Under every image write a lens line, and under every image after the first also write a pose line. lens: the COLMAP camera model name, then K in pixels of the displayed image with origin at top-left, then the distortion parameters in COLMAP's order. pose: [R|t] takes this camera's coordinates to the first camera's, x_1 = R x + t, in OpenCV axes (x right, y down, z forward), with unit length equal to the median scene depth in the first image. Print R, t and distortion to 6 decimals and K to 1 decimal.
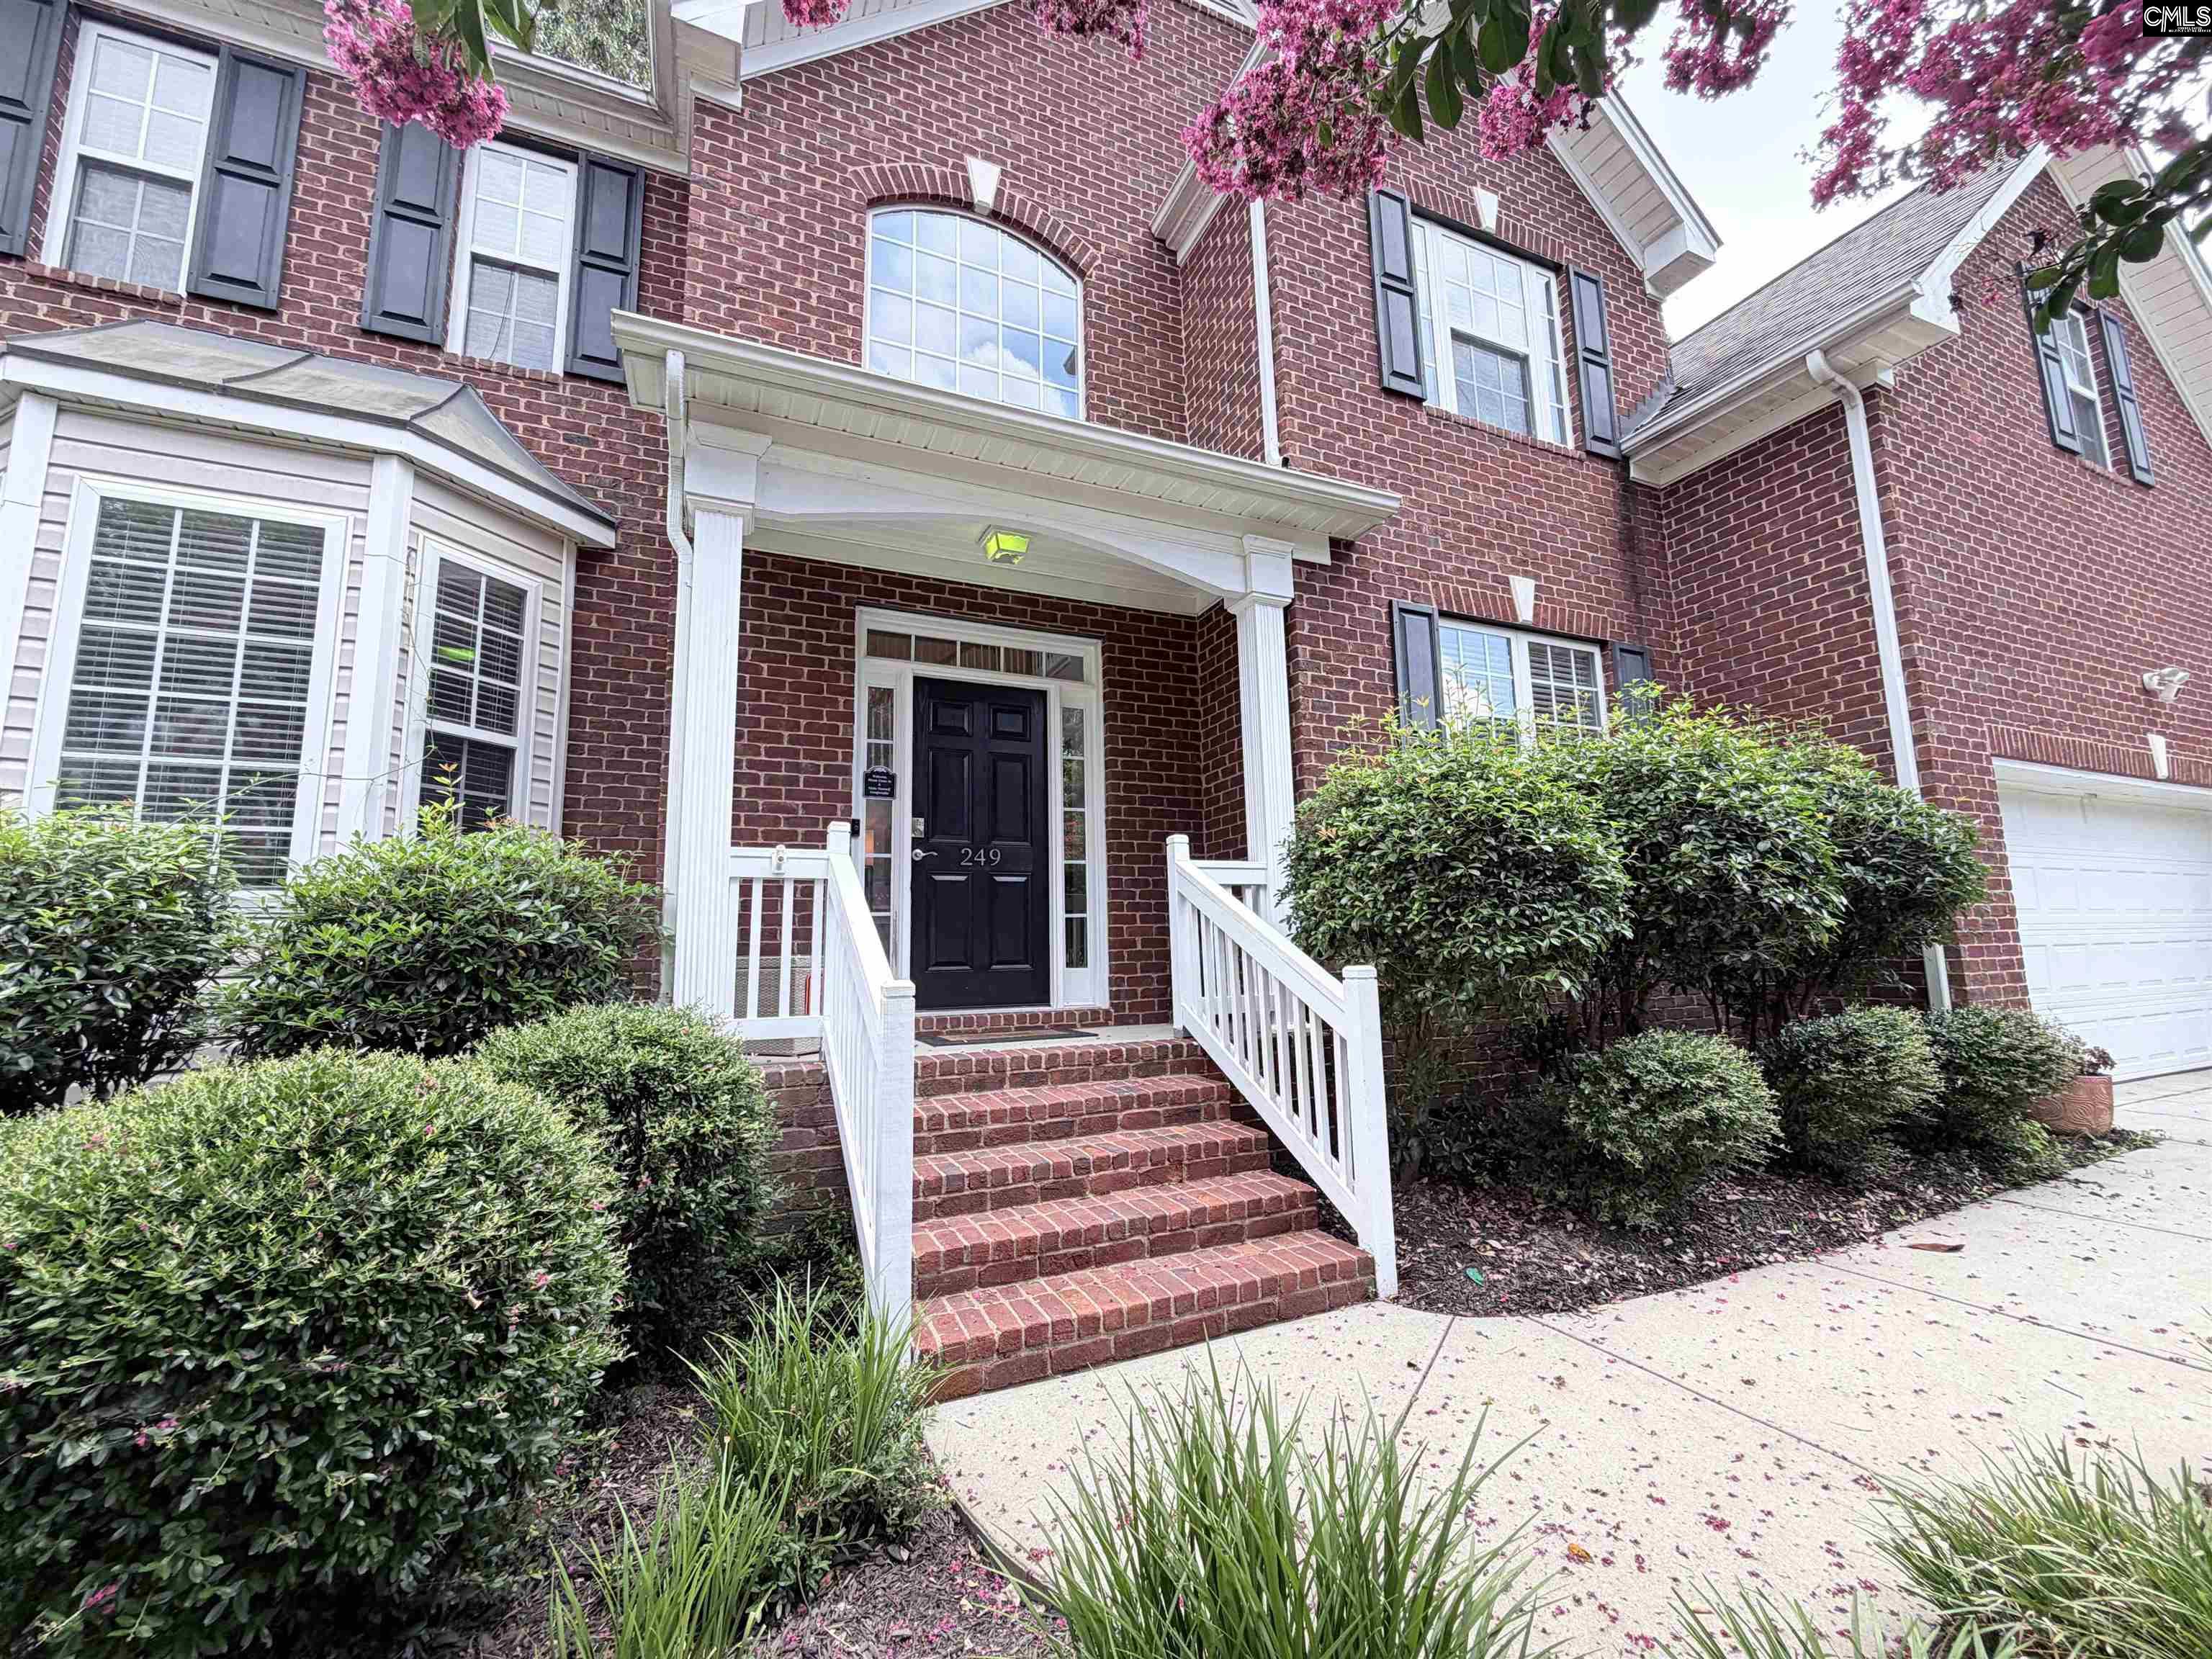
lens RADIAL K [[884.3, 0, 1109.3], [0, 884.3, 827.8], [0, 0, 1]] dist [0.000751, -0.000117]
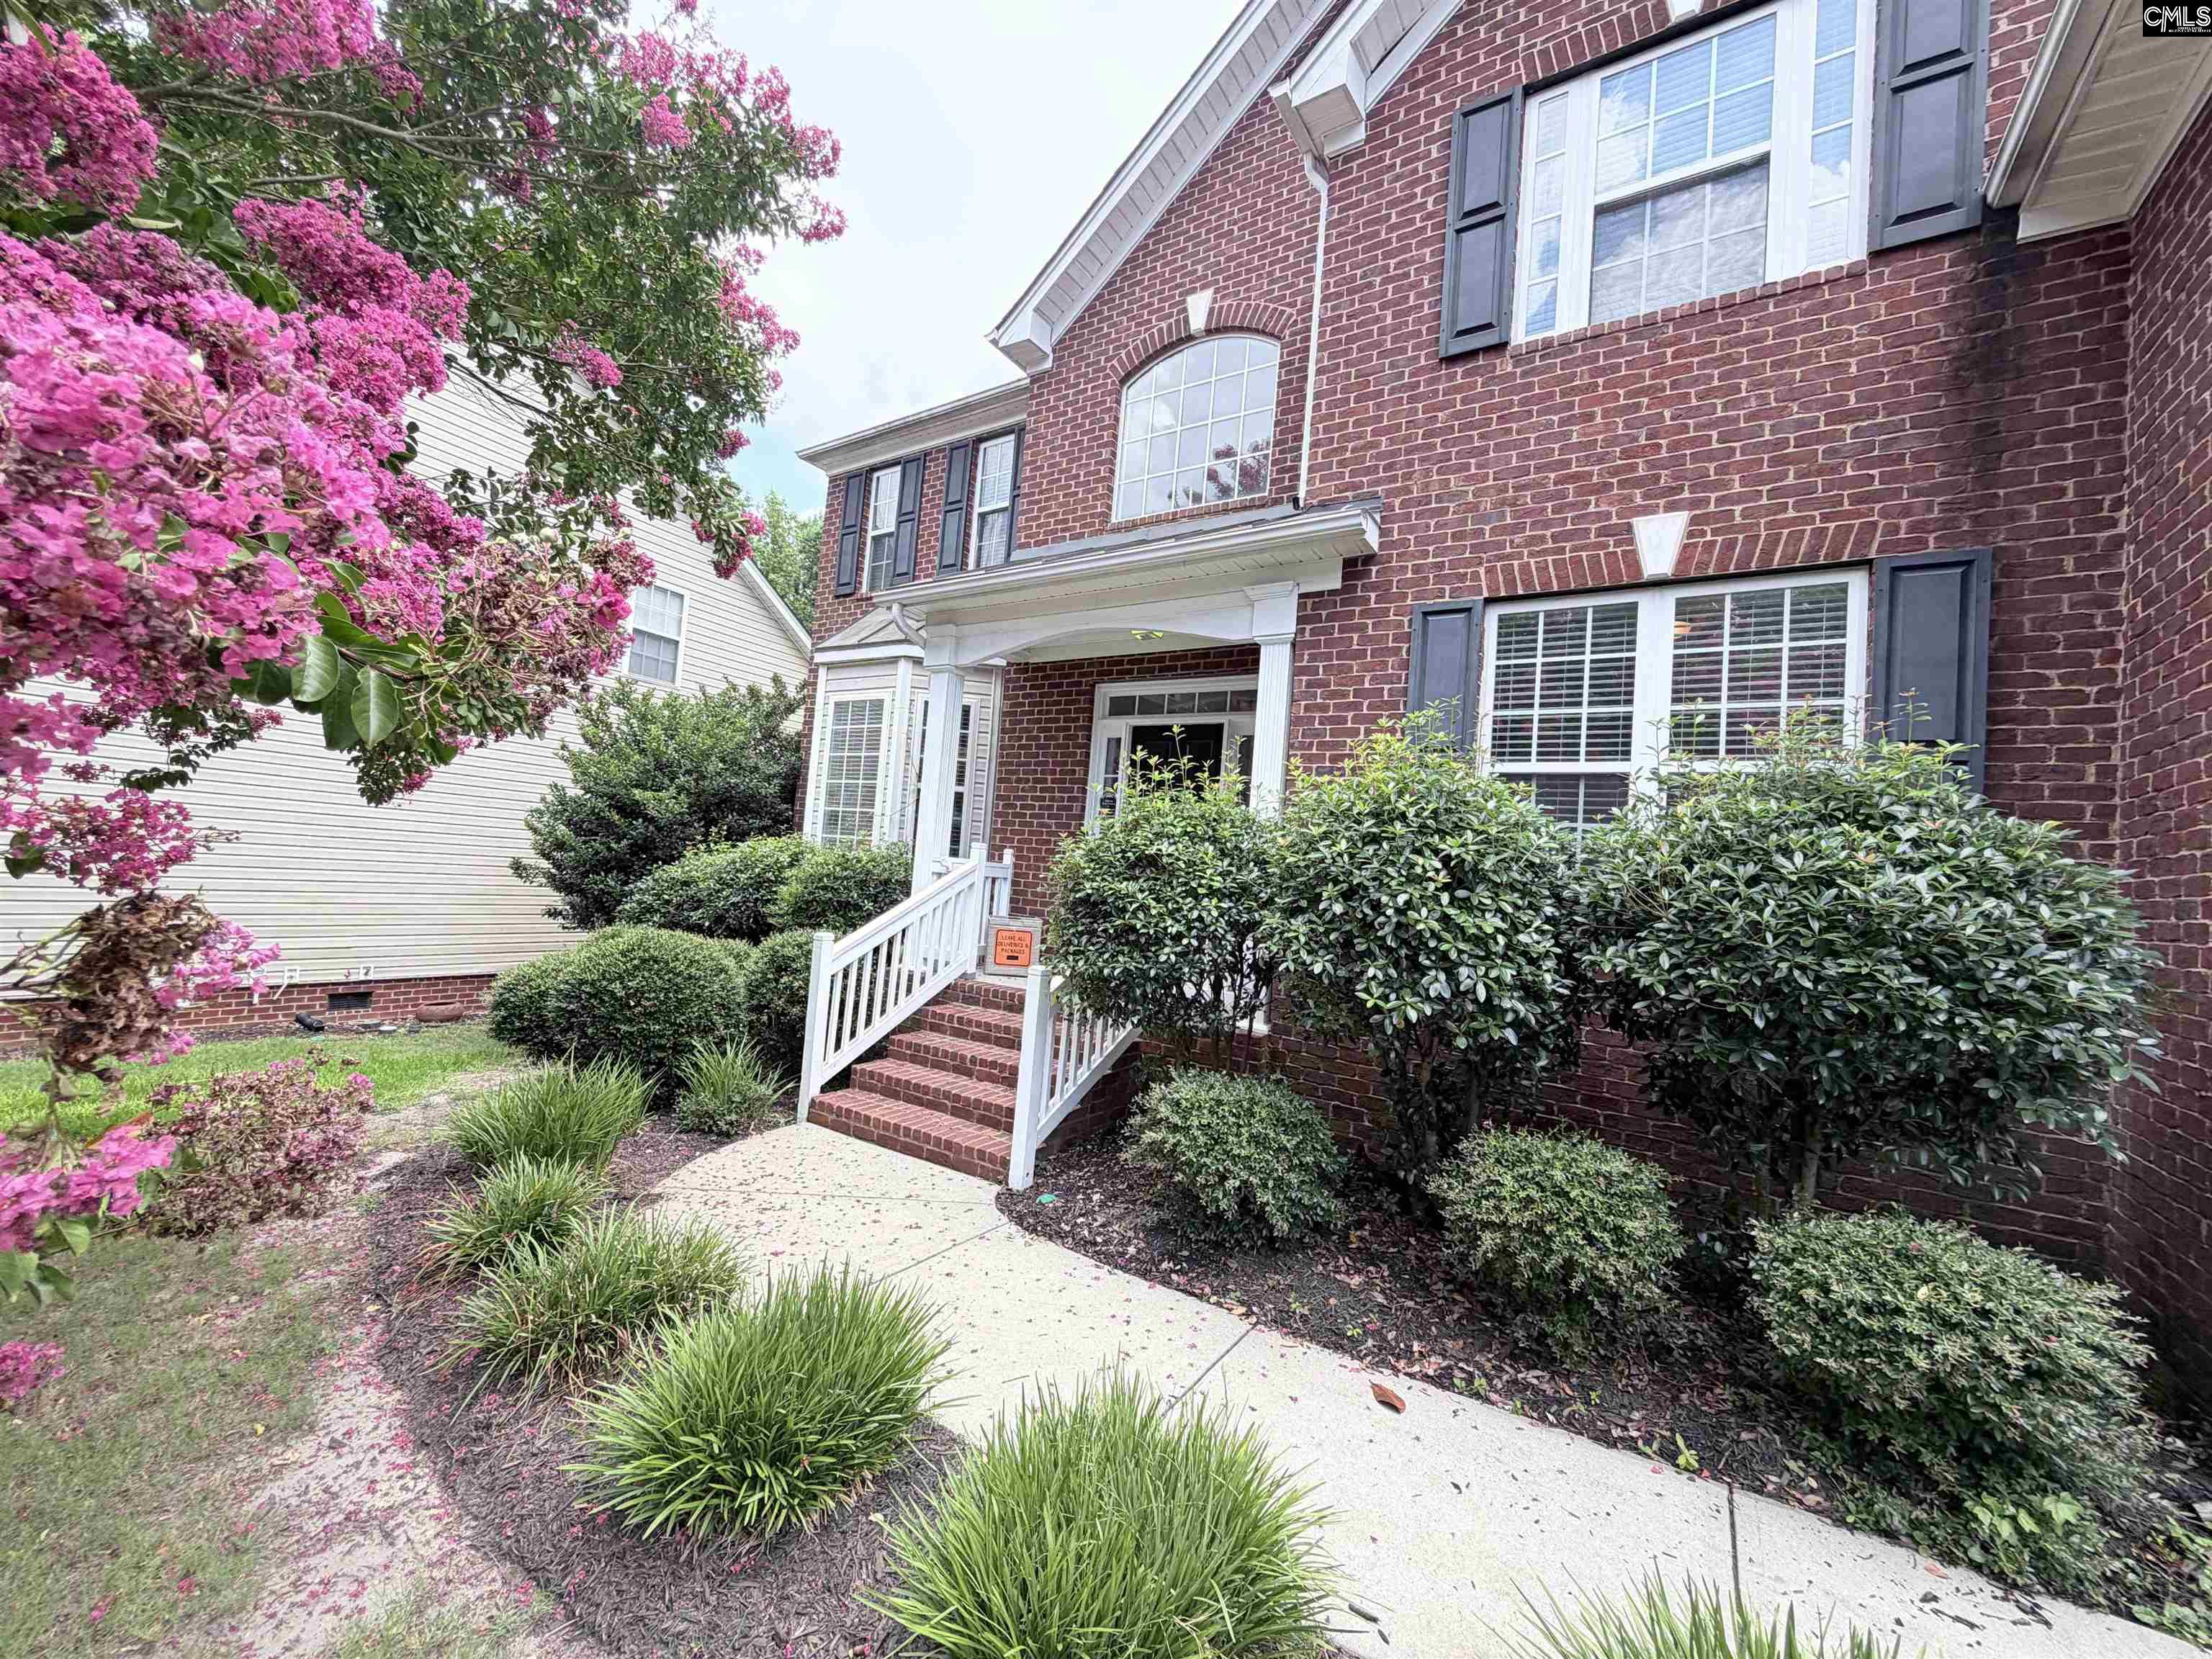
lens RADIAL K [[884.3, 0, 1109.3], [0, 884.3, 831.9], [0, 0, 1]] dist [0.000751, -0.000117]
pose [[0.535741, 0.022776, -0.844075, 0.957226], [0.031946, 0.998374, 0.047216, -0.074921], [0.843778, -0.052260, 0.534142, 0.222570]]
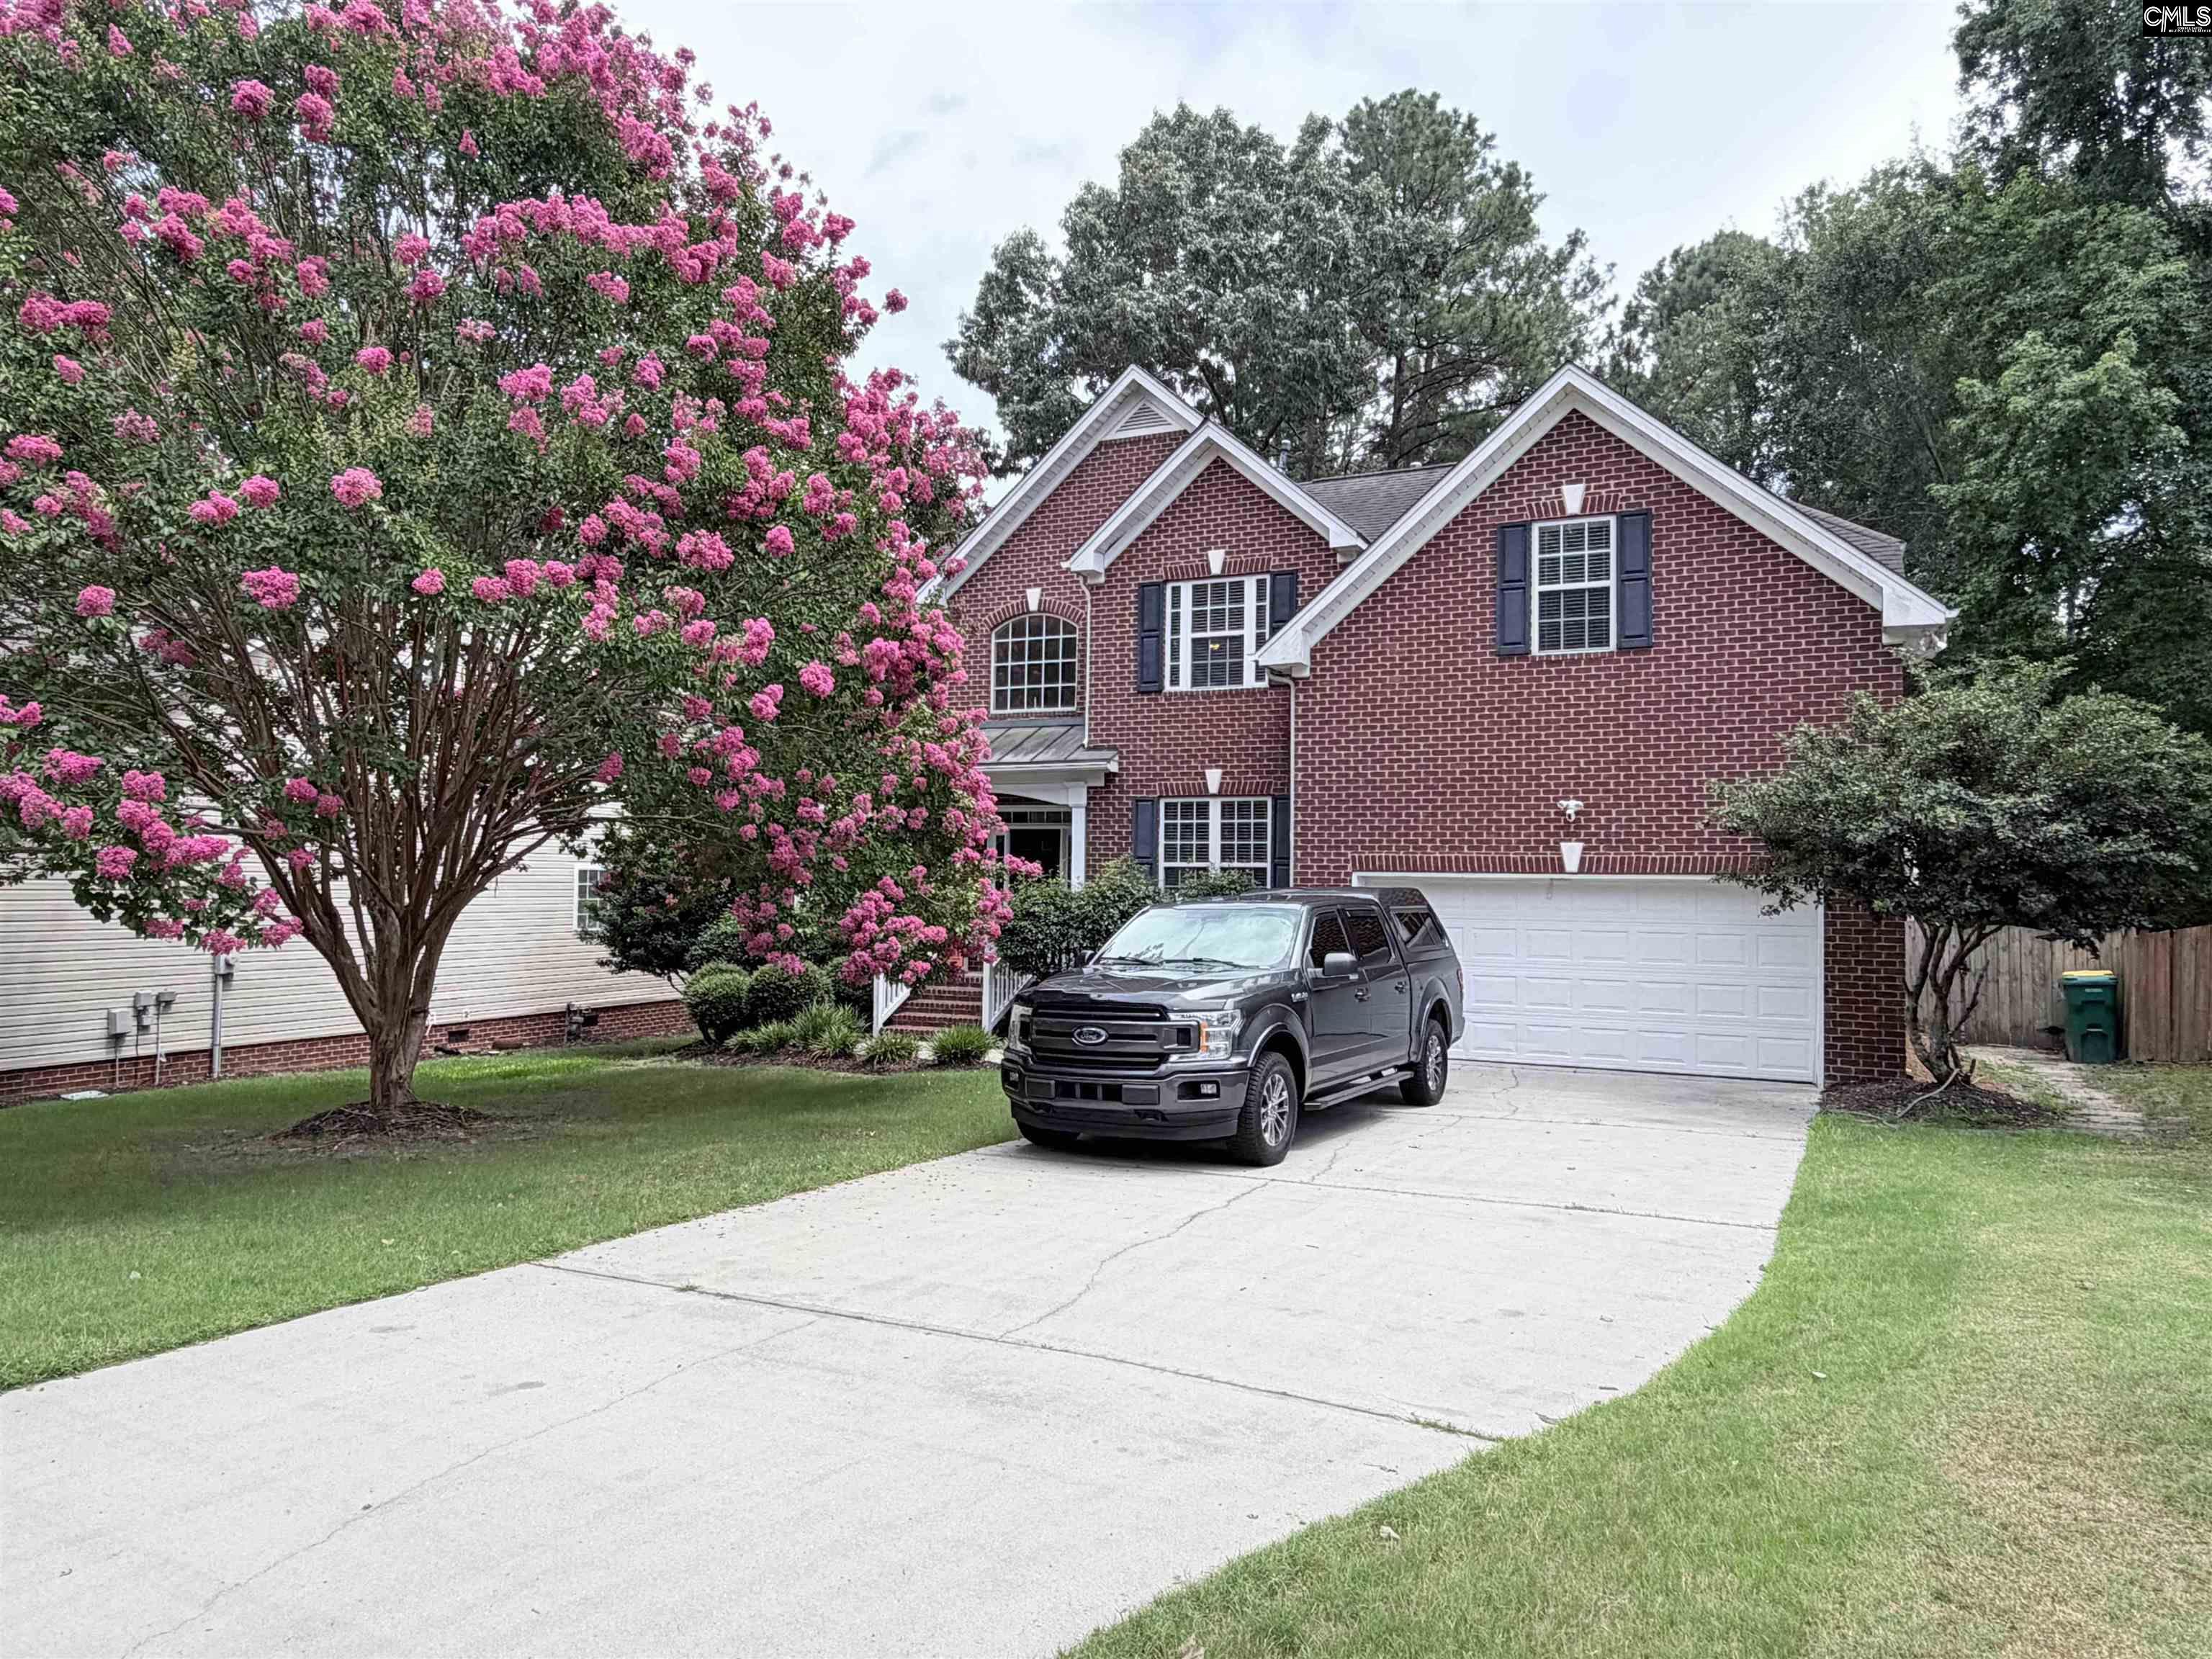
lens RADIAL K [[1431.3, 0, 1105.7], [0, 1431.3, 830.8], [0, 0, 1]] dist [-0.001352, -0.000067]
pose [[0.635702, 0.003185, -0.771928, 3.133543], [0.087387, 0.993266, 0.076064, -0.462570], [0.766972, -0.115811, 0.631143, -1.376074]]
